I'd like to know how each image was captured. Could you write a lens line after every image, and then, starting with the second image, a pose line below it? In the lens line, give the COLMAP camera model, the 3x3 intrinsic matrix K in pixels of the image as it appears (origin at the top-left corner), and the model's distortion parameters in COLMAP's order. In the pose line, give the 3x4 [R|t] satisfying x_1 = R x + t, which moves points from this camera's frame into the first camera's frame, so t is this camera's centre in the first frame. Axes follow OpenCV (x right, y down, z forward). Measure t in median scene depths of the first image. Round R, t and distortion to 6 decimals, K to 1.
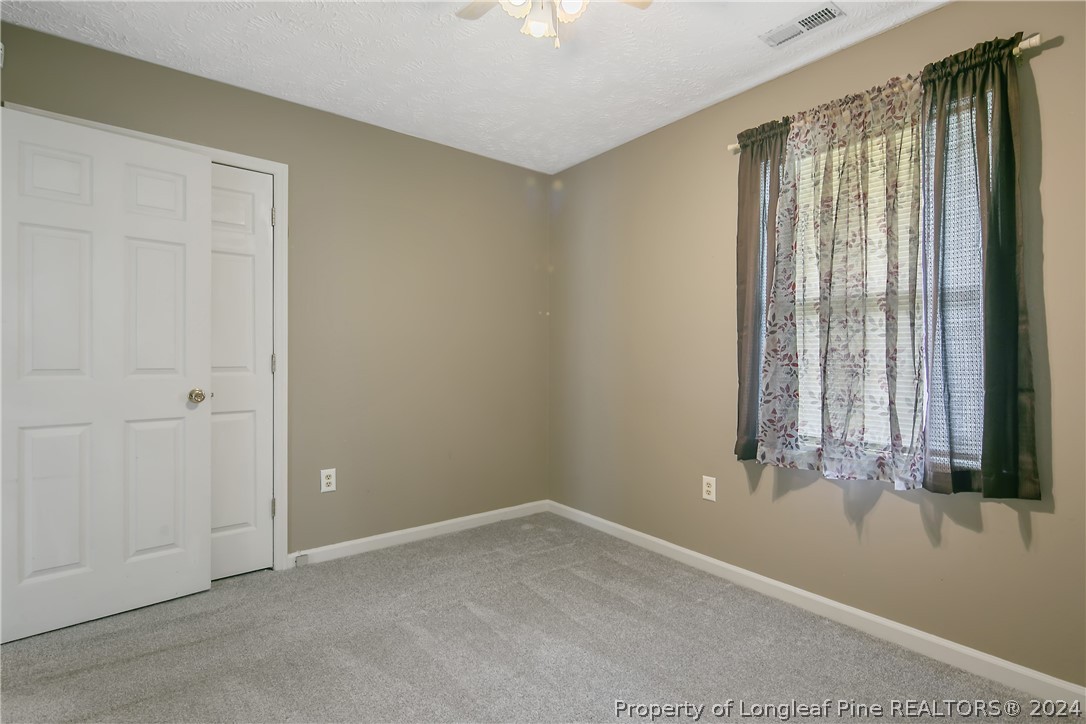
lens RADIAL K [[523.9, 0, 543.4], [0, 523.9, 358.7], [0, 0, 1]] dist [0.002350, -0.003803]
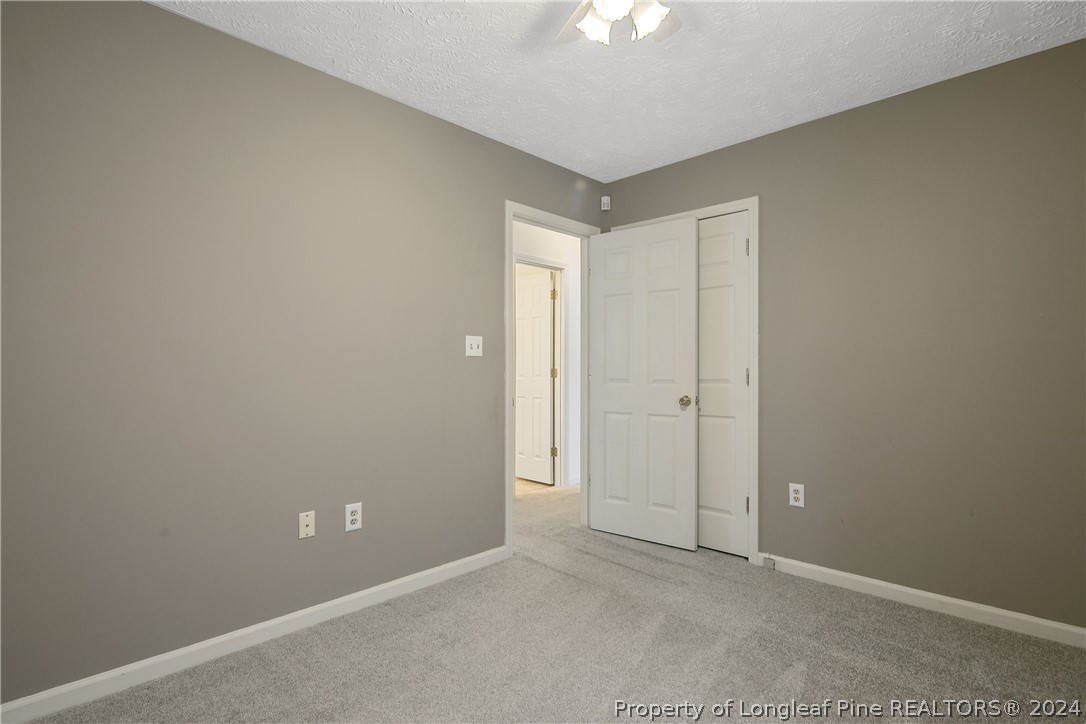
lens RADIAL K [[523.9, 0, 544.8], [0, 523.9, 369.8], [0, 0, 1]] dist [0.002350, -0.003803]
pose [[0.137405, -0.005056, -0.990502, 0.605134], [-0.000654, 0.999986, -0.005195, -0.000823], [0.990515, 0.001362, 0.137400, 0.460783]]
